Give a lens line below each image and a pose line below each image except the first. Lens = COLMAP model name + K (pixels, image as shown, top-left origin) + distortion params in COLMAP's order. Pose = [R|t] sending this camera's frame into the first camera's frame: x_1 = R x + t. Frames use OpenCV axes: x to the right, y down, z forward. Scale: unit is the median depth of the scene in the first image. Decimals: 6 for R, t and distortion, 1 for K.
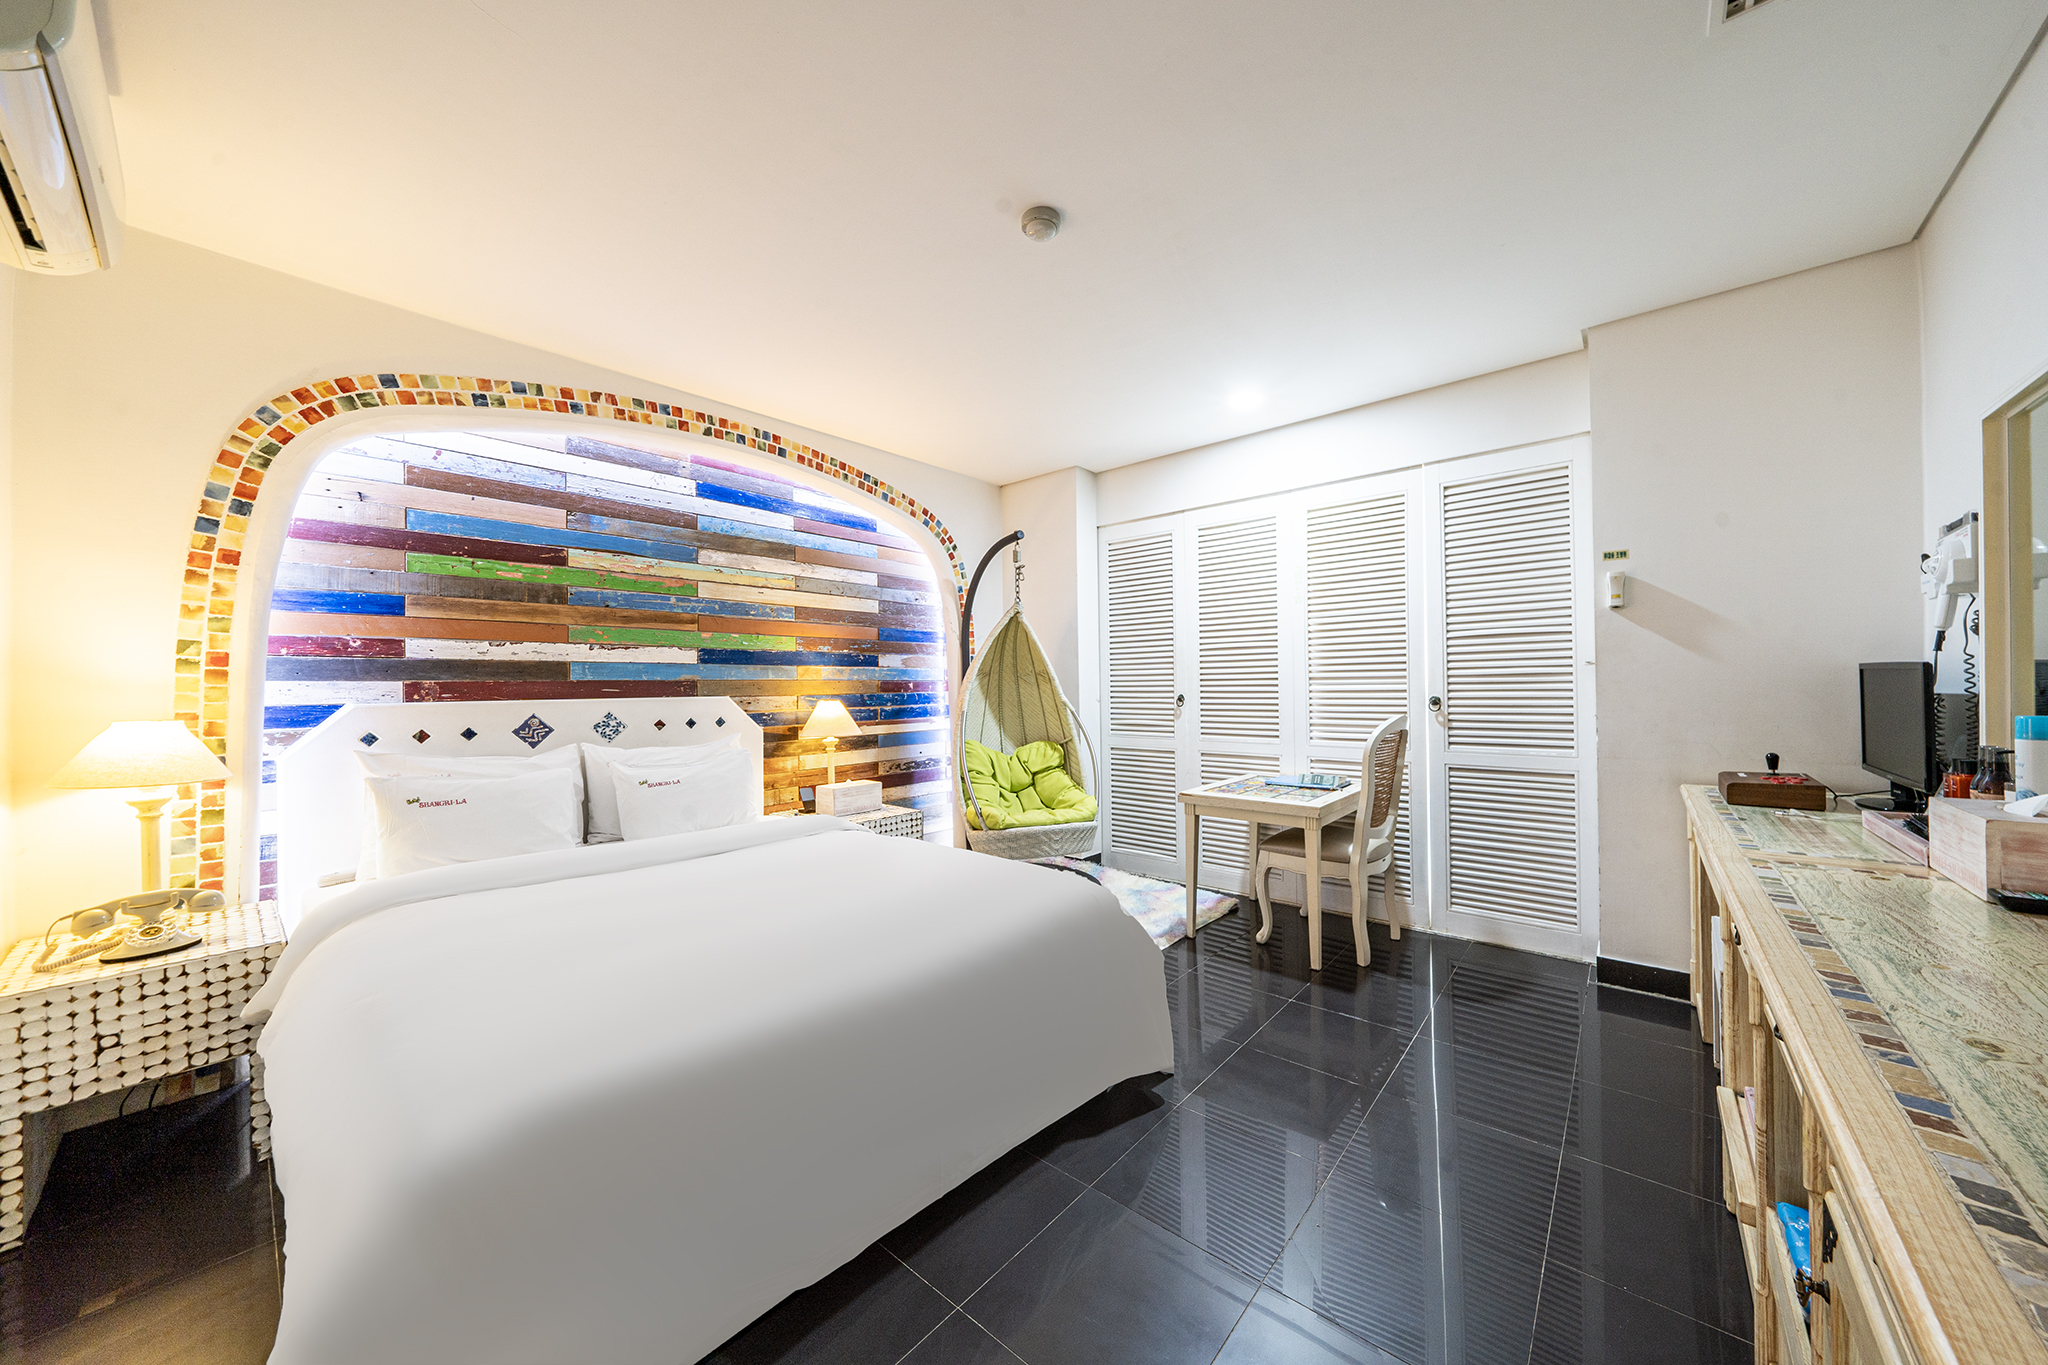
lens RADIAL K [[703.9, 0, 1039.8], [0, 703.9, 687.8], [0, 0, 1]] dist [-0.005923, -0.000361]
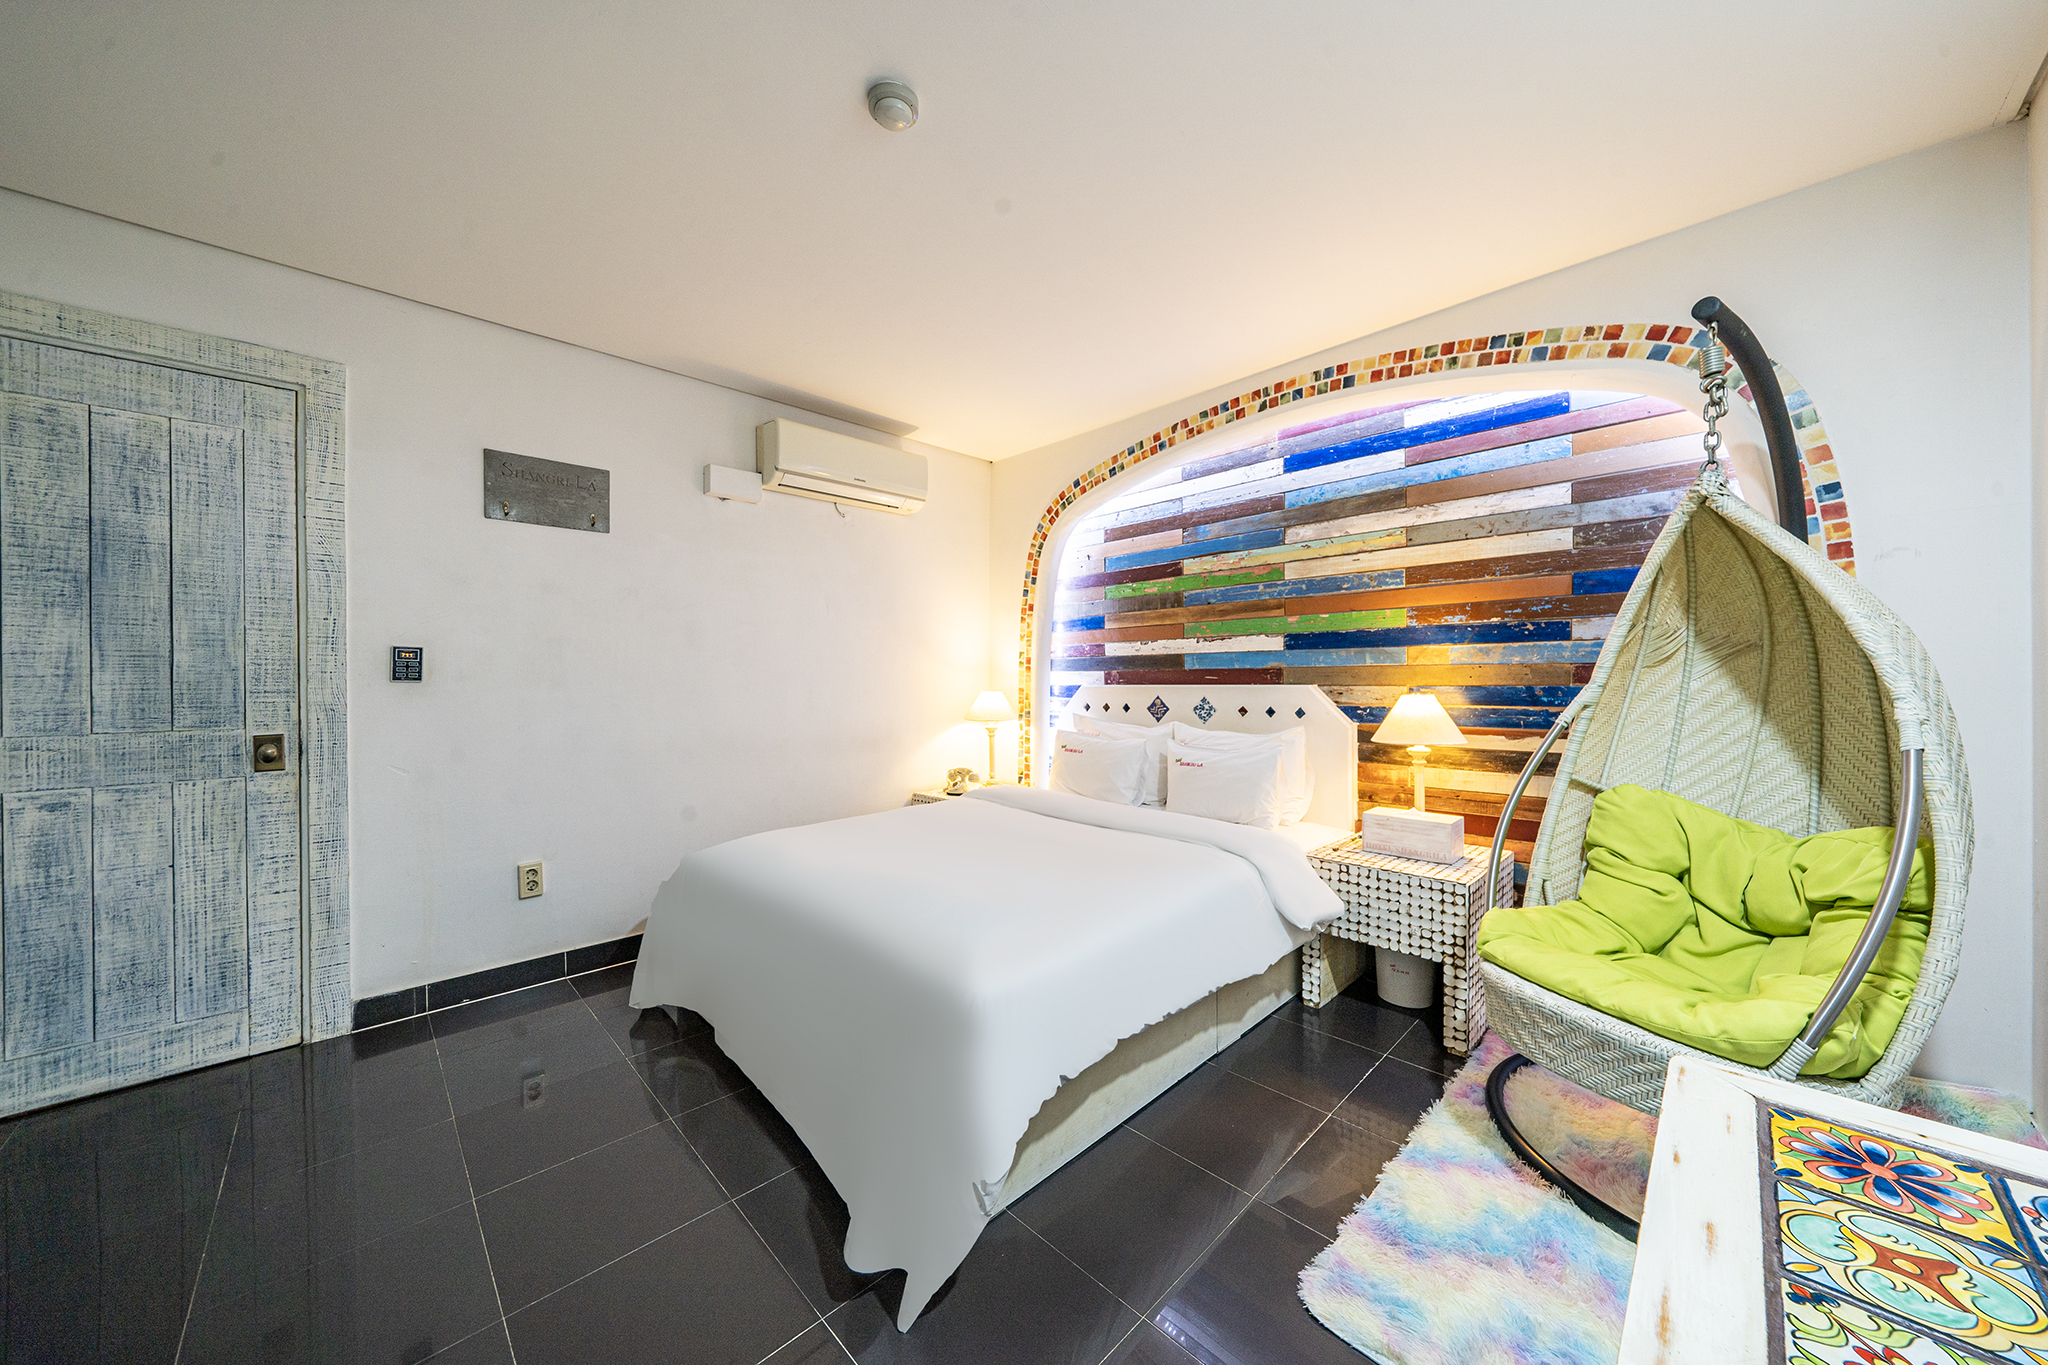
lens RADIAL K [[703.9, 0, 1039.8], [0, 703.9, 687.8], [0, 0, 1]] dist [-0.005923, -0.000361]
pose [[-0.087907, 0.023170, -0.995859, 0.513293], [0.004376, 0.999729, 0.022874, -0.006849], [0.996119, -0.002348, -0.087985, 0.786990]]
